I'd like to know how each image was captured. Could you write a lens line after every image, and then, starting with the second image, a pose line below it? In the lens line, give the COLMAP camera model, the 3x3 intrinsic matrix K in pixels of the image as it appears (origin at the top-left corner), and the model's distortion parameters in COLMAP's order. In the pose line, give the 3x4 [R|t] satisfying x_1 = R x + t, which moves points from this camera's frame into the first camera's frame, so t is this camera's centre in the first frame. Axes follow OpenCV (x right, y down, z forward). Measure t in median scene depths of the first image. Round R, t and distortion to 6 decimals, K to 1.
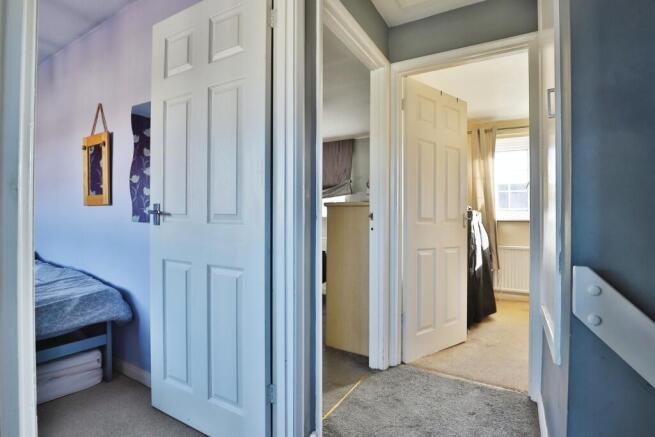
lens RADIAL K [[319.9, 0, 325.9], [0, 319.9, 217.4], [0, 0, 1]] dist [-0.026573, -0.000092]
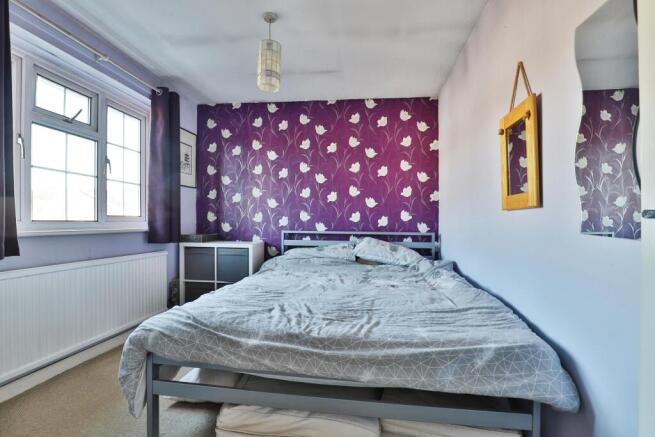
lens RADIAL K [[319.9, 0, 325.9], [0, 319.9, 217.4], [0, 0, 1]] dist [-0.026573, -0.000092]
pose [[0.390861, -0.014131, -0.920341, -0.272775], [-0.002730, 0.999860, -0.016511, -0.007010], [0.920446, 0.008966, 0.390767, 0.364861]]
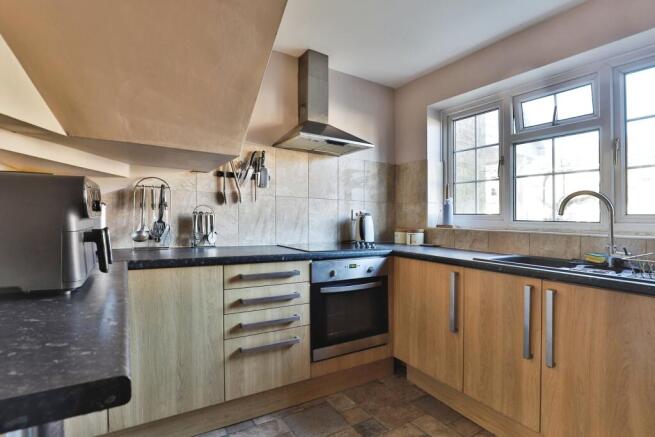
lens RADIAL K [[319.9, 0, 325.9], [0, 319.9, 217.4], [0, 0, 1]] dist [-0.026573, -0.000092]
pose [[-0.891465, -0.004974, 0.453063, -1.453374], [0.000645, 0.999925, 0.012247, -0.039530], [-0.453090, 0.011210, -0.891394, 1.401262]]
